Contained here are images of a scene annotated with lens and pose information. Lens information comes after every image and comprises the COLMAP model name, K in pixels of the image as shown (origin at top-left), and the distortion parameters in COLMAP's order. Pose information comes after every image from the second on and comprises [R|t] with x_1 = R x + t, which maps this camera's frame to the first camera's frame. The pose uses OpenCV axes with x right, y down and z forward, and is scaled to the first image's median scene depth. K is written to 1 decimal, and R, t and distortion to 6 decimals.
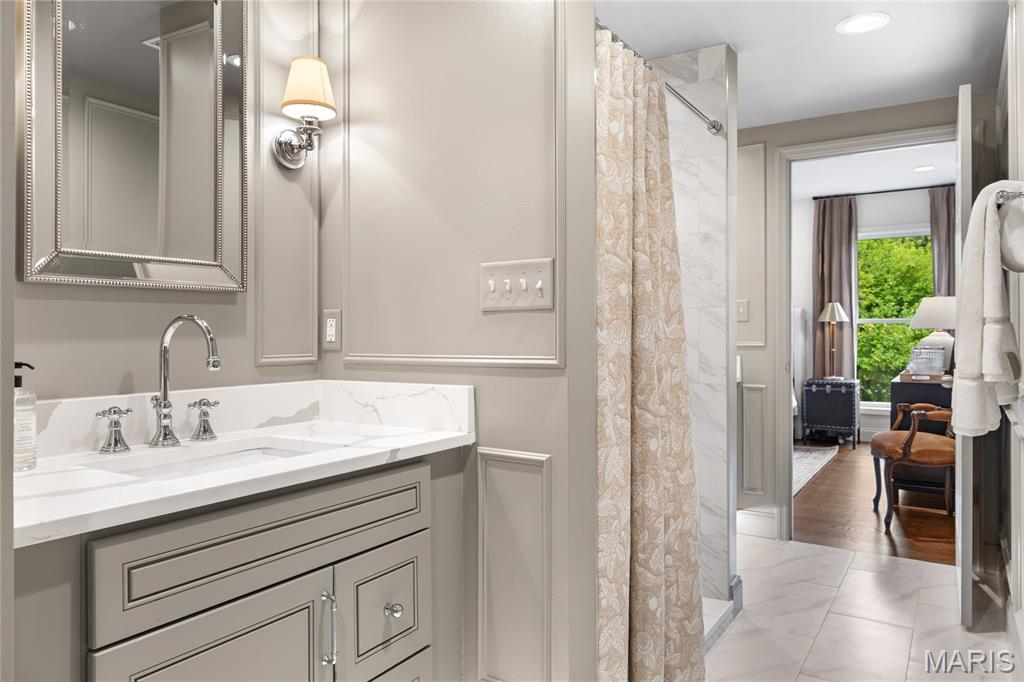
lens RADIAL K [[704.2, 0, 515.1], [0, 704.2, 335.5], [0, 0, 1]] dist [-0.011377, -0.002718]
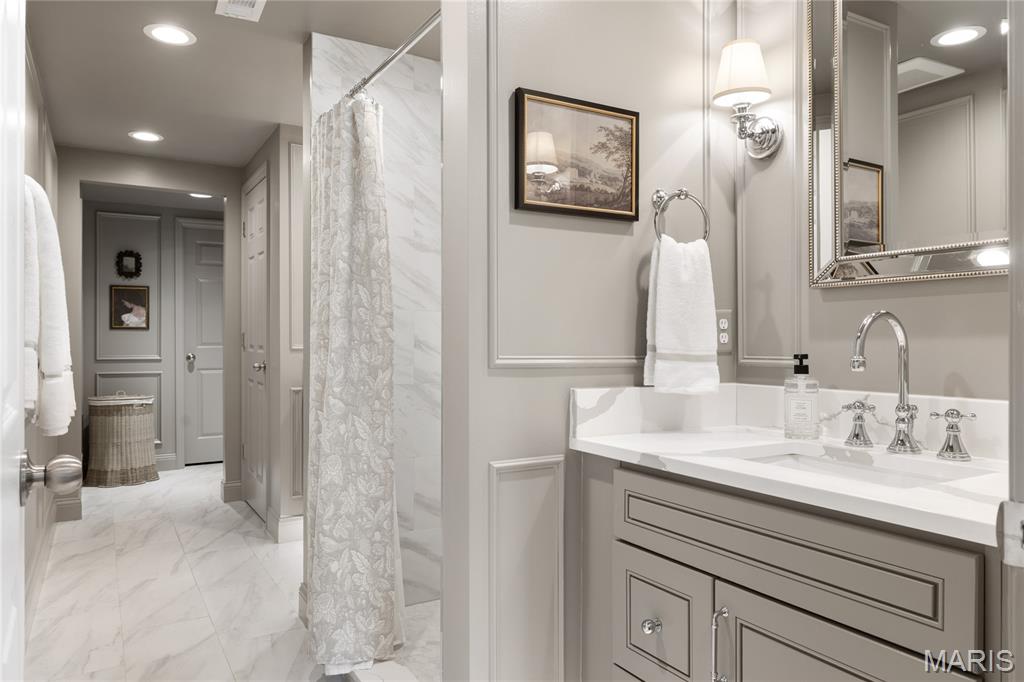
lens RADIAL K [[704.2, 0, 515.1], [0, 704.2, 335.5], [0, 0, 1]] dist [-0.011377, -0.002718]
pose [[-0.458138, -0.001310, -0.888880, 0.587286], [-0.004743, 0.999988, 0.000971, 0.004681], [0.888869, 0.004661, -0.458138, 1.012398]]
